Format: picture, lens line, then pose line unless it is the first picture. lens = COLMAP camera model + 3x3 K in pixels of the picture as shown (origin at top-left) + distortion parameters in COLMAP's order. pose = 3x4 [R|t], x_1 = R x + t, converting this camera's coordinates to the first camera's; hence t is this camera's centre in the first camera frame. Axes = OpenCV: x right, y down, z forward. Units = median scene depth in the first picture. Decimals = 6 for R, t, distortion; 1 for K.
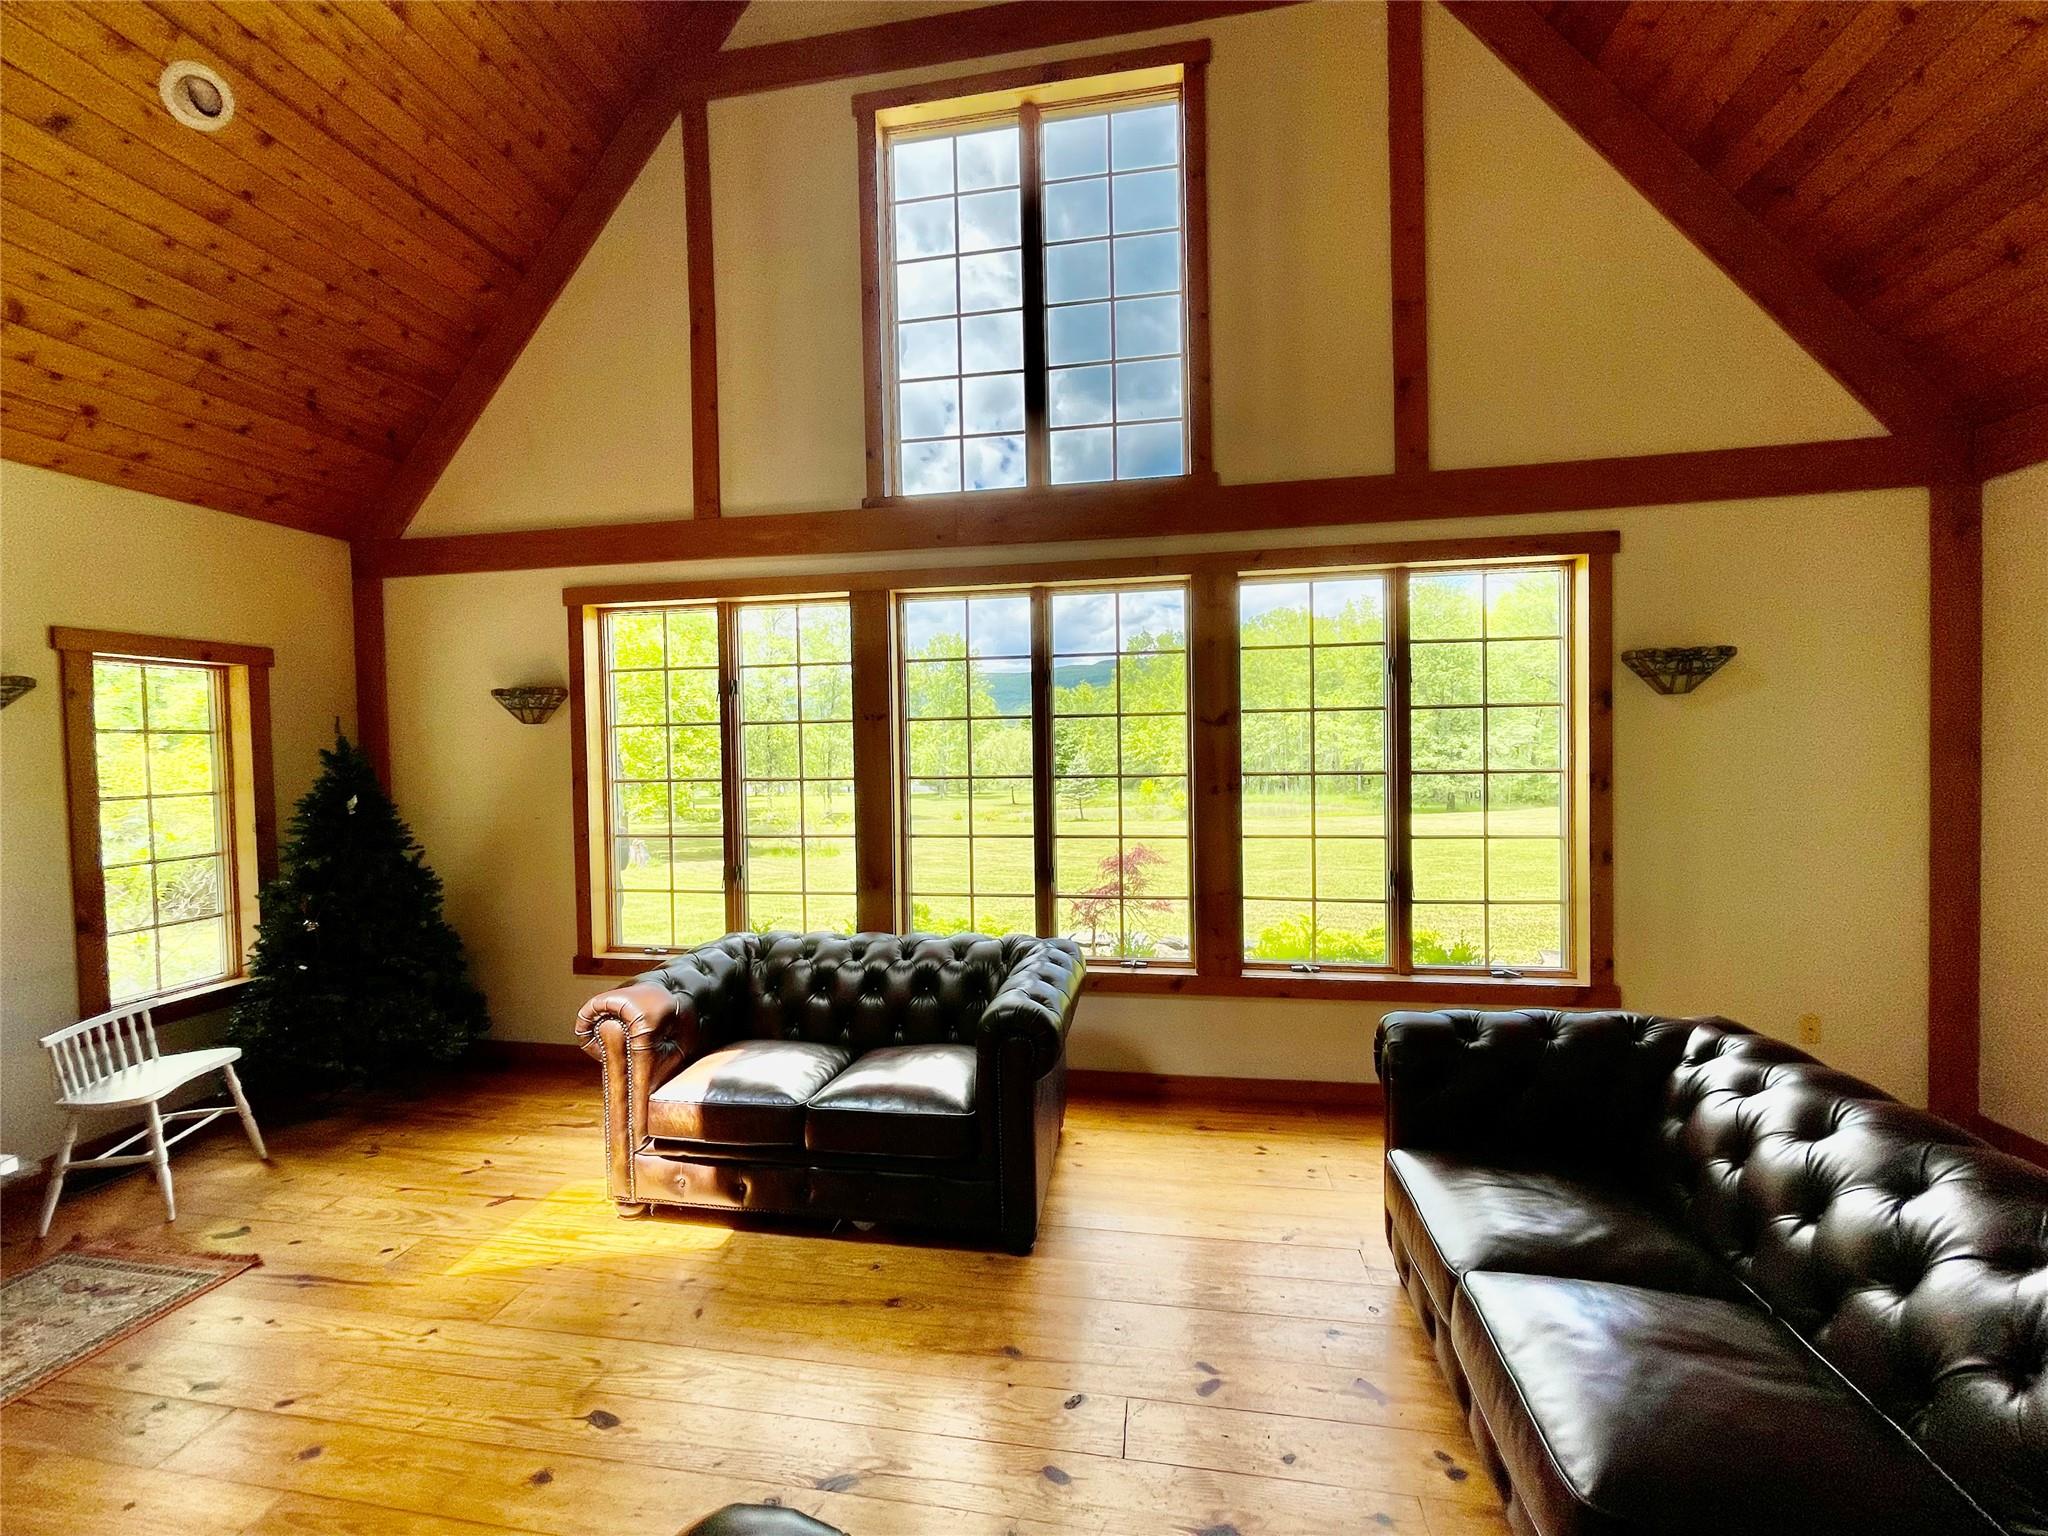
lens RADIAL K [[826.8, 0, 1016.3], [0, 826.8, 763.4], [0, 0, 1]] dist [-0.004554, 0.001769]
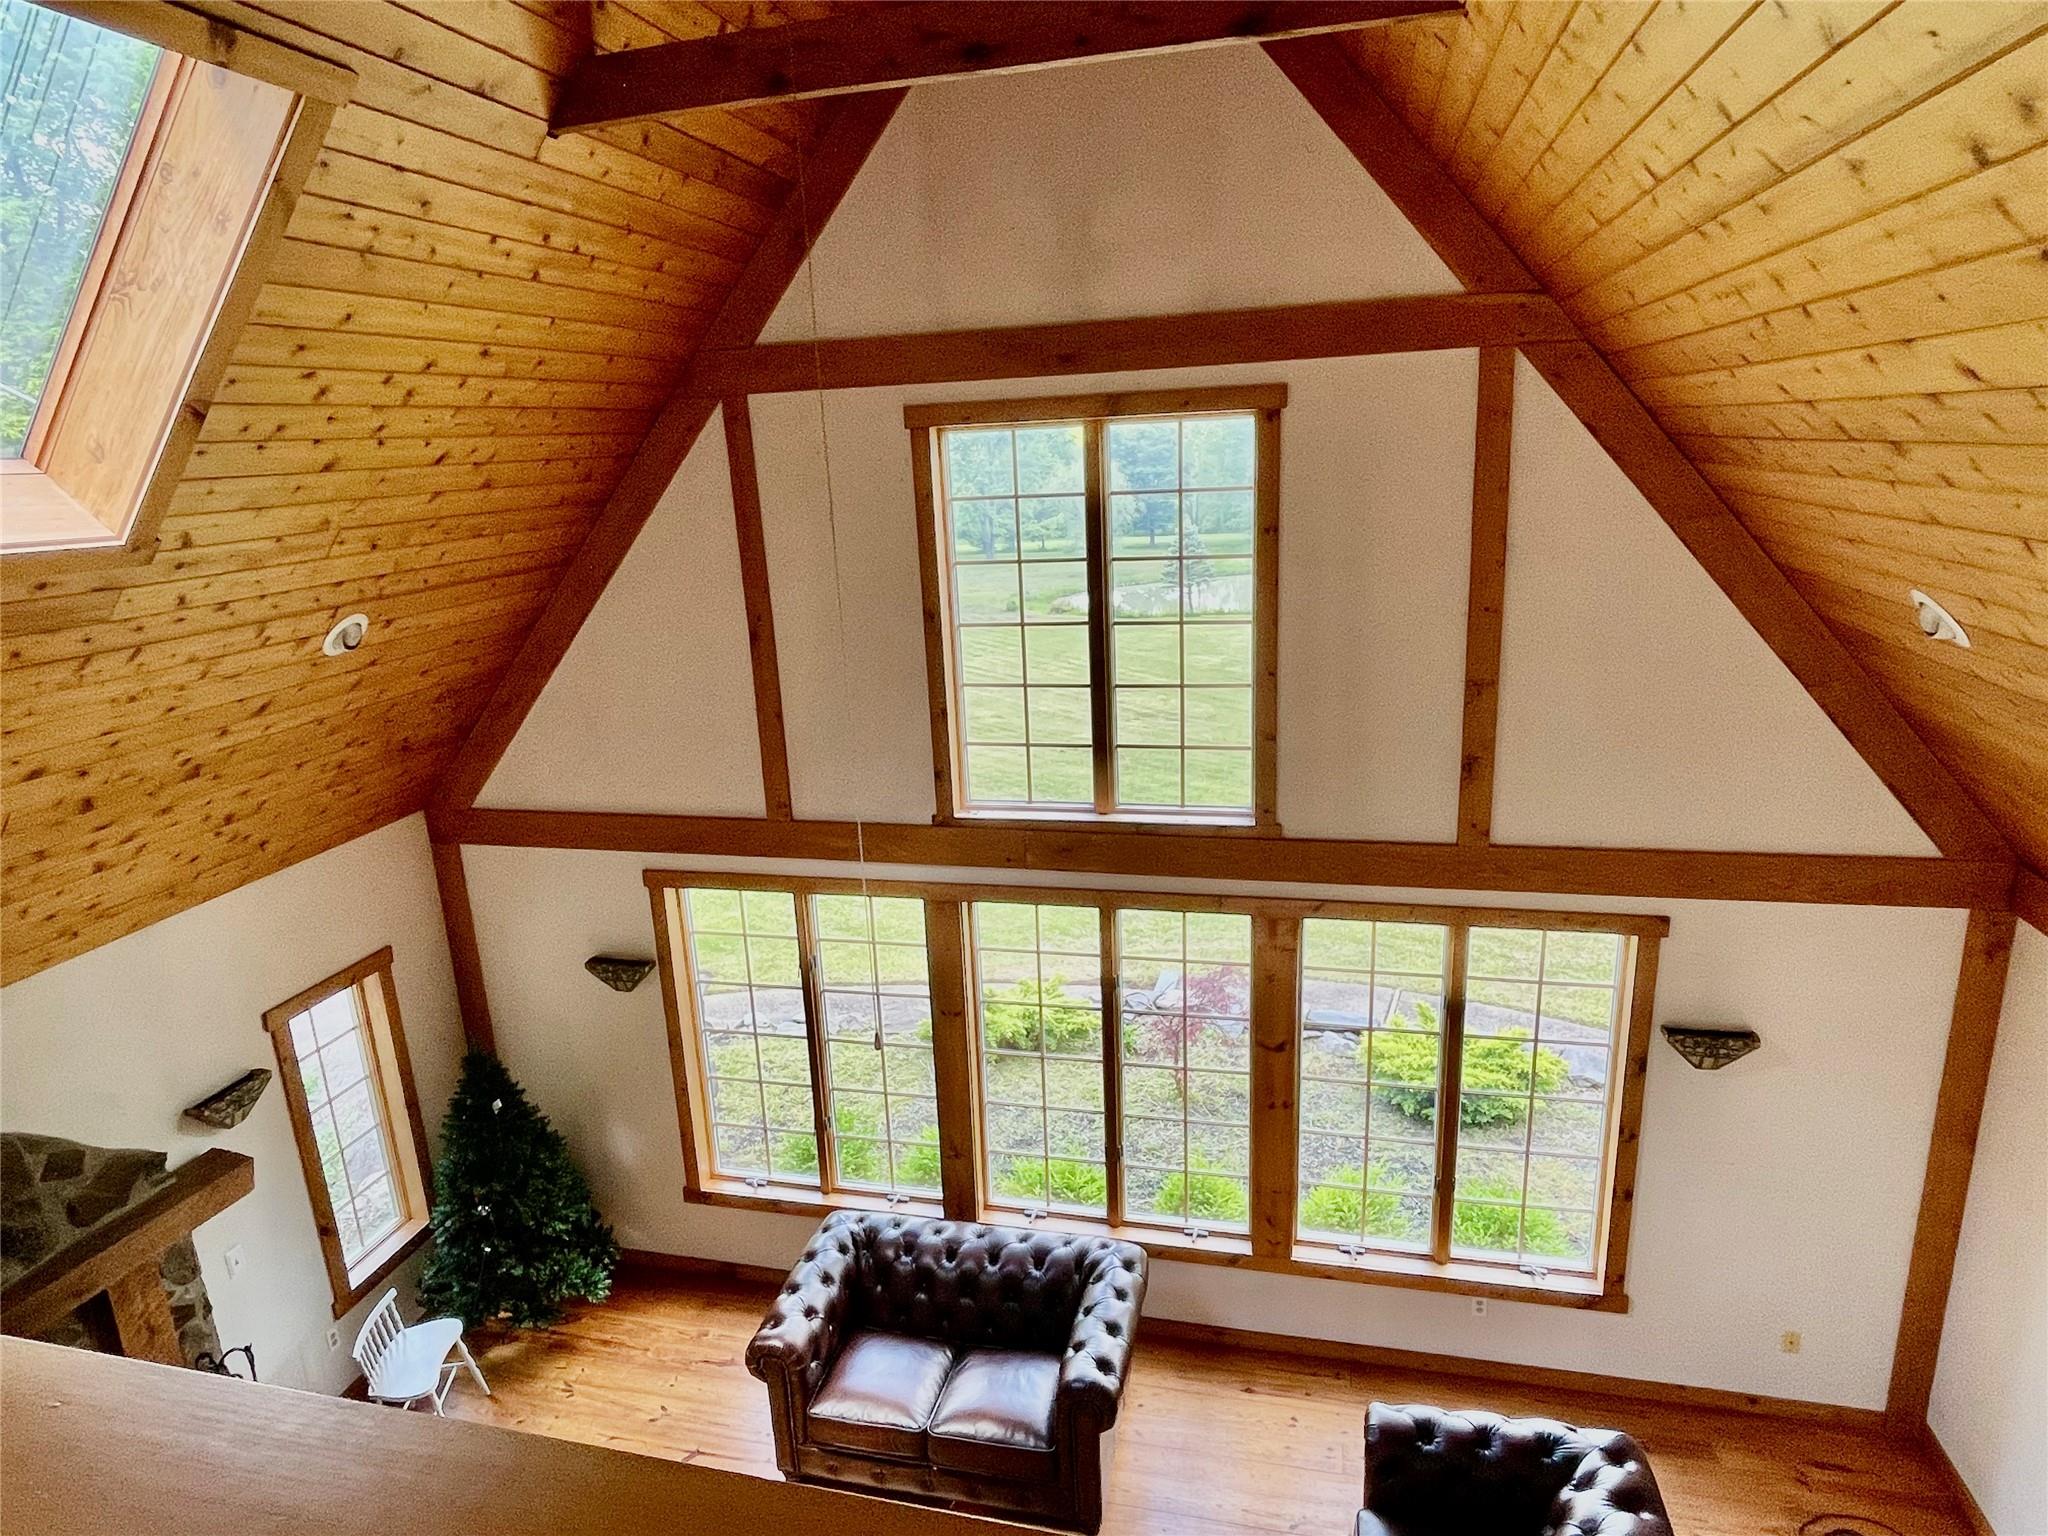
lens RADIAL K [[1194.0, 0, 1002.5], [0, 1194.0, 780.5], [0, 0, 1]] dist [-0.001688, -0.004166]
pose [[0.996815, -0.008394, -0.079306, 0.017550], [0.027078, 0.970989, 0.237585, -0.757303], [0.075011, -0.238976, 0.968124, -0.427170]]
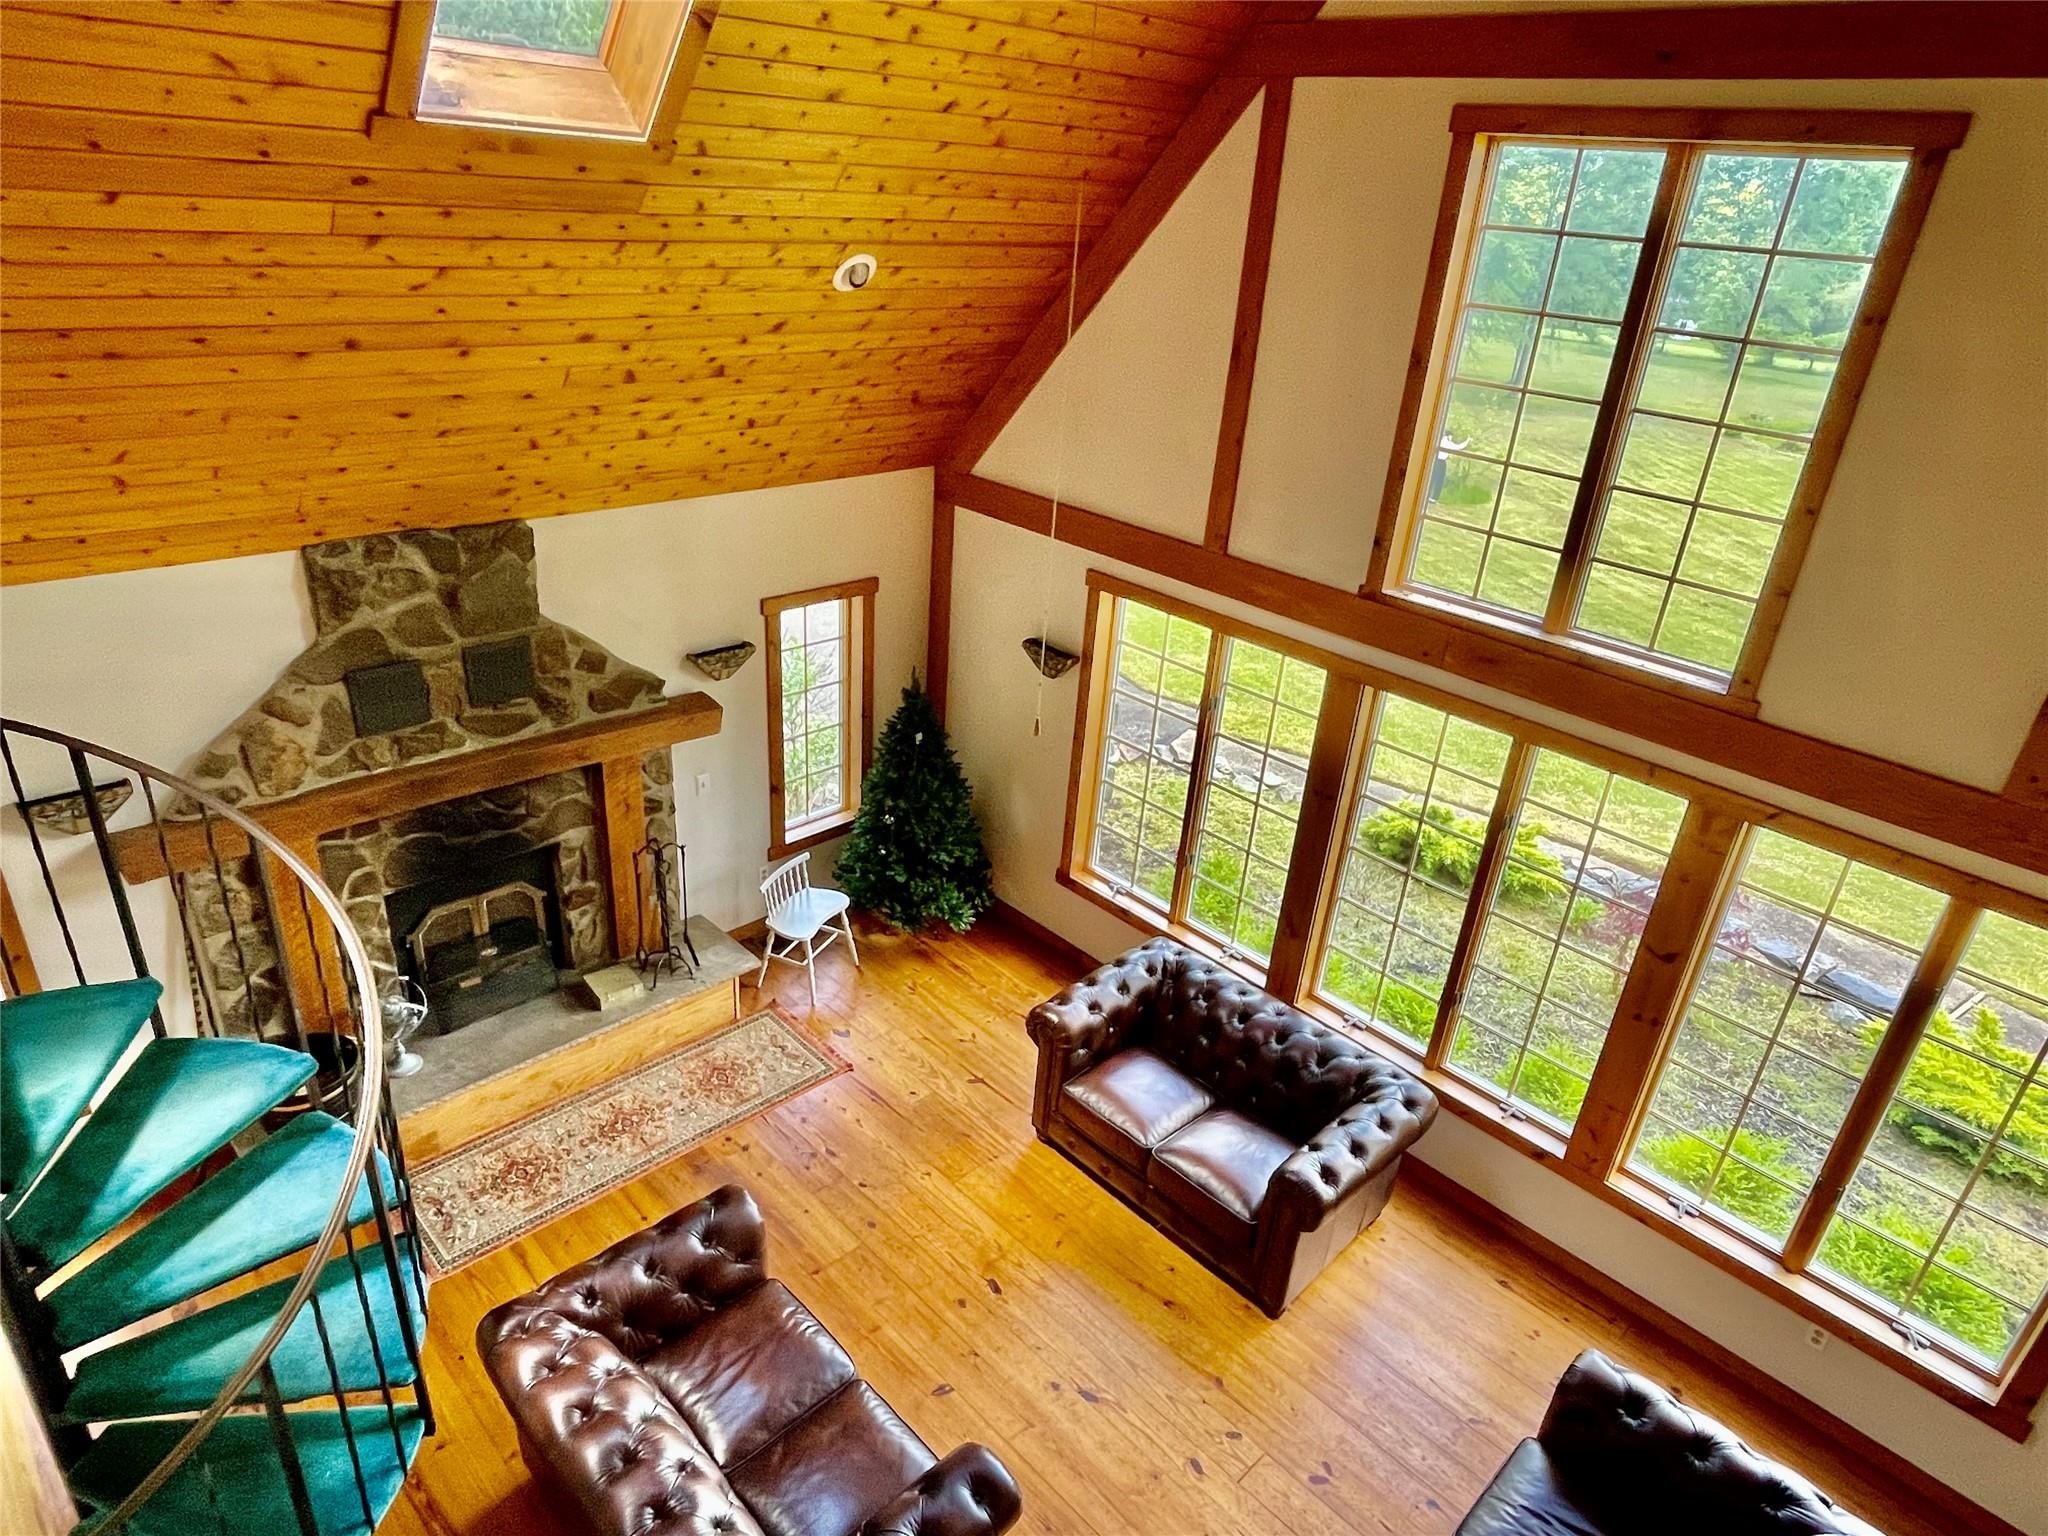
lens RADIAL K [[1194.0, 0, 1023.4], [0, 1194.0, 758.3], [0, 0, 1]] dist [-0.001688, -0.004166]
pose [[0.810102, 0.319114, -0.491834, 0.247682], [-0.101149, 0.902387, 0.418888, -0.718118], [0.577498, -0.289593, 0.763303, -0.330379]]
